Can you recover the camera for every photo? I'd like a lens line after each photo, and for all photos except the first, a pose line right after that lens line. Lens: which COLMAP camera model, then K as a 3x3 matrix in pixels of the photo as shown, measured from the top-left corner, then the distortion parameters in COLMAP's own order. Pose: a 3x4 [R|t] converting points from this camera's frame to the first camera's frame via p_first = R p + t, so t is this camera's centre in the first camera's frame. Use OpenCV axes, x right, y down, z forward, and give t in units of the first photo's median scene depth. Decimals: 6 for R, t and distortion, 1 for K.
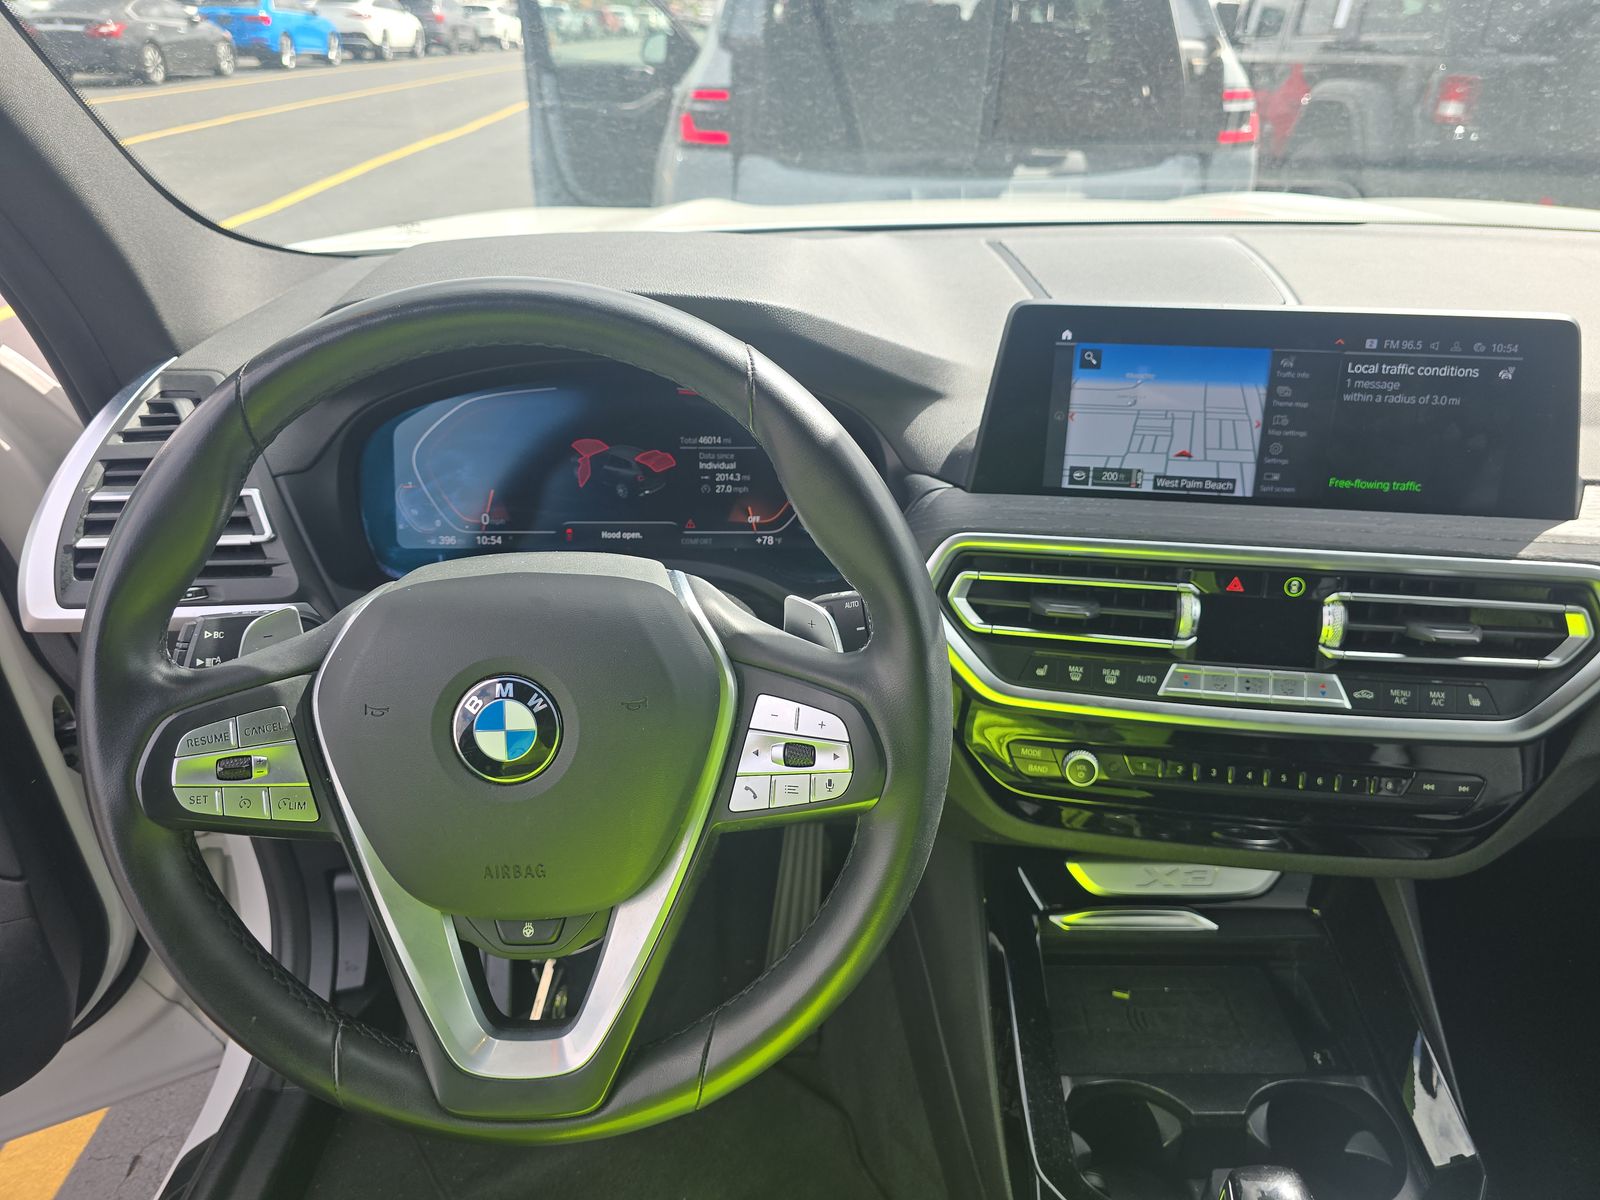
lens RADIAL K [[1062.8, 0, 802.1], [0, 1062.8, 594.9], [0, 0, 1]] dist [0.012323, -0.038489]
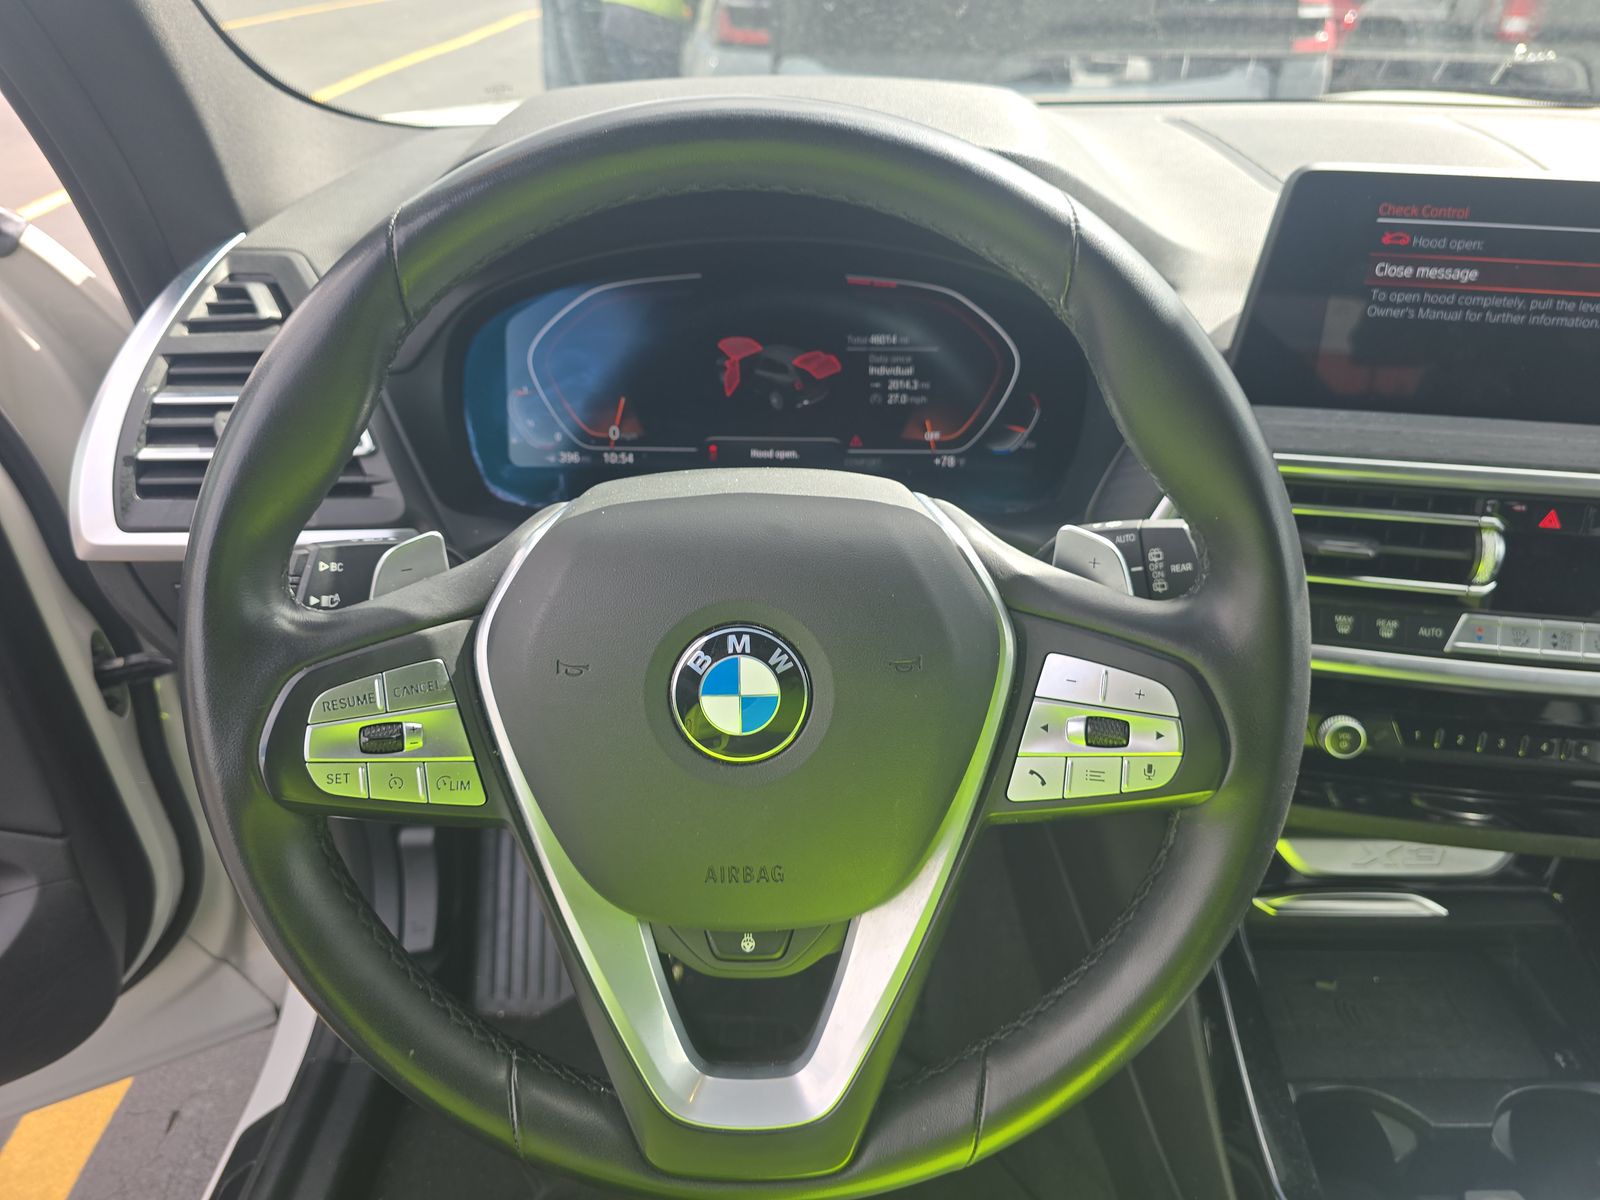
lens RADIAL K [[1062.8, 0, 794.5], [0, 1062.8, 595.0], [0, 0, 1]] dist [0.012323, -0.038489]
pose [[0.999925, 0.011580, -0.003894, -0.170108], [-0.011318, 0.998033, 0.061667, 0.004473], [0.004601, -0.061618, 0.998089, 0.168692]]
